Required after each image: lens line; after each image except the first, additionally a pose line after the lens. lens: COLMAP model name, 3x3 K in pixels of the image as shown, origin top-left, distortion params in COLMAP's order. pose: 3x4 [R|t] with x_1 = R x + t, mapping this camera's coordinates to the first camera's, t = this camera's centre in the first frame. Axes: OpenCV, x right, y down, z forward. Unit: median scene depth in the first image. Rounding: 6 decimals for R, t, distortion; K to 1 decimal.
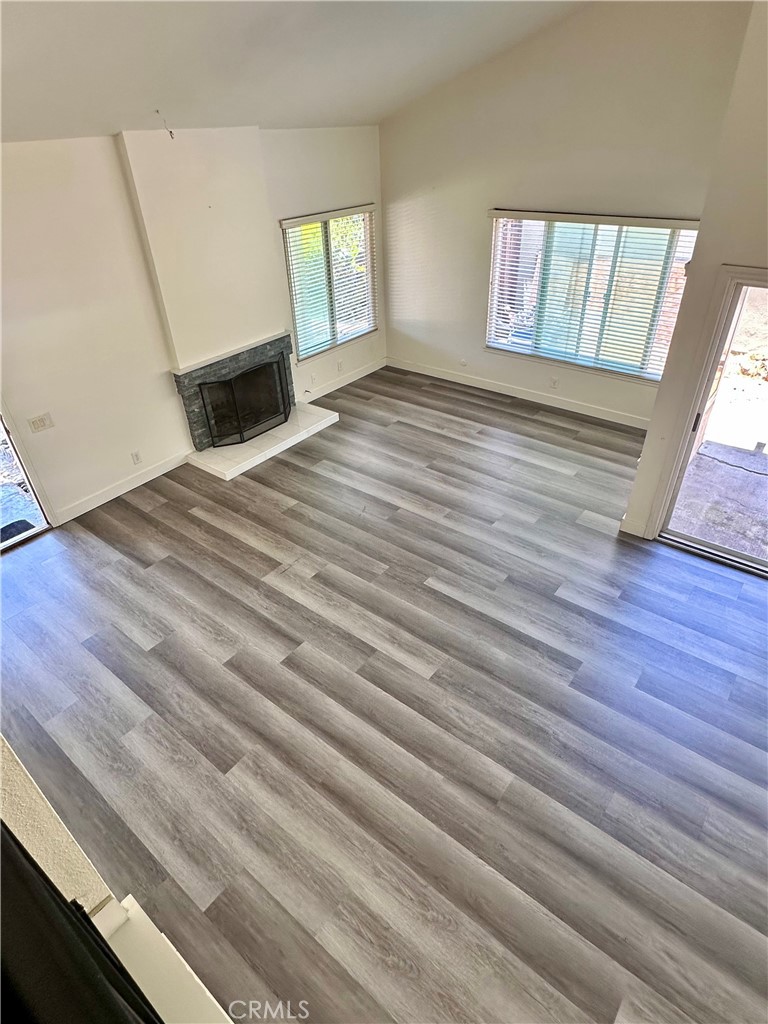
lens RADIAL K [[563.2, 0, 384.0], [0, 563.2, 512.0], [0, 0, 1]] dist [0.001486, -0.000424]
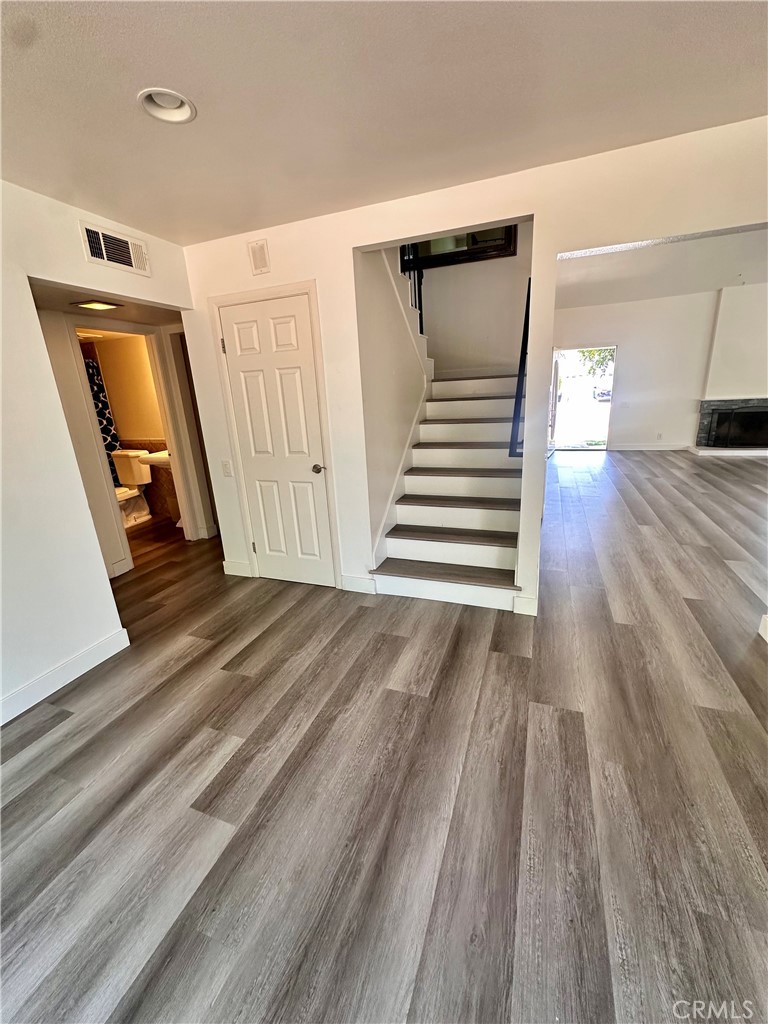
lens RADIAL K [[410.9, 0, 384.0], [0, 410.9, 512.0], [0, 0, 1]] dist [-0.003206, 0.000724]
pose [[0.306023, 0.287992, -0.907420, 0.881888], [-0.502673, 0.858332, 0.102889, 0.625944], [0.808499, 0.424648, 0.407435, -0.409966]]
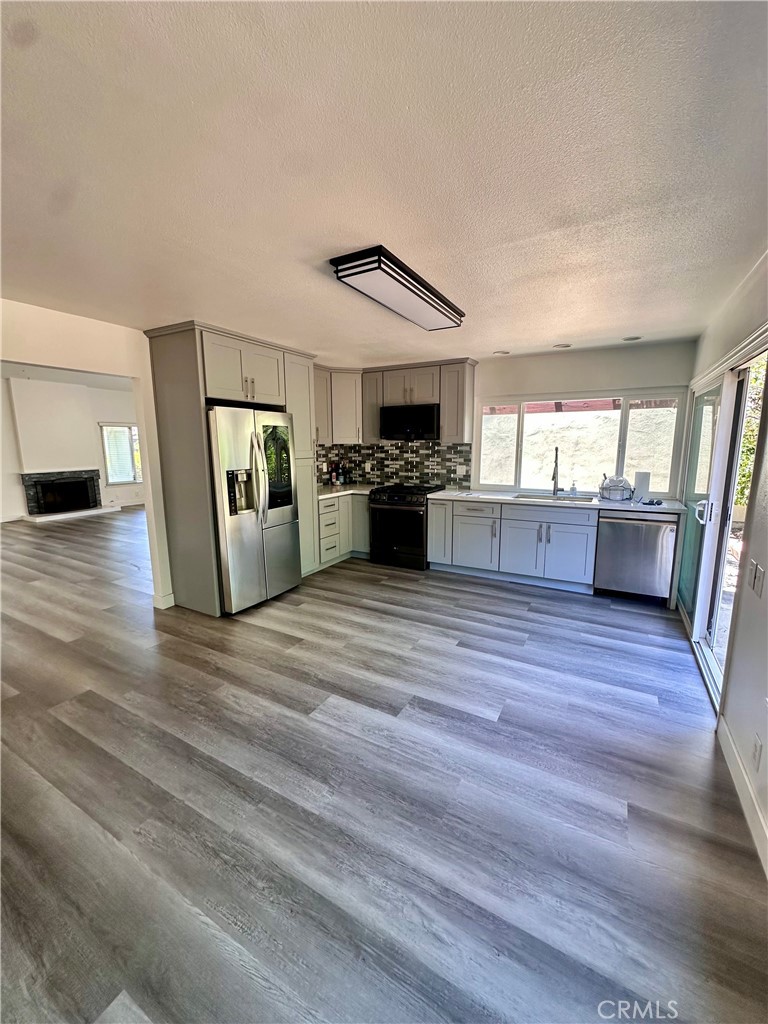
lens RADIAL K [[410.9, 0, 384.0], [0, 410.9, 512.0], [0, 0, 1]] dist [-0.003206, 0.000724]
pose [[0.987748, 0.004400, 0.155998, 0.941623], [0.062814, 0.903848, -0.423218, 0.793396], [-0.142861, 0.427832, 0.892497, -0.677131]]
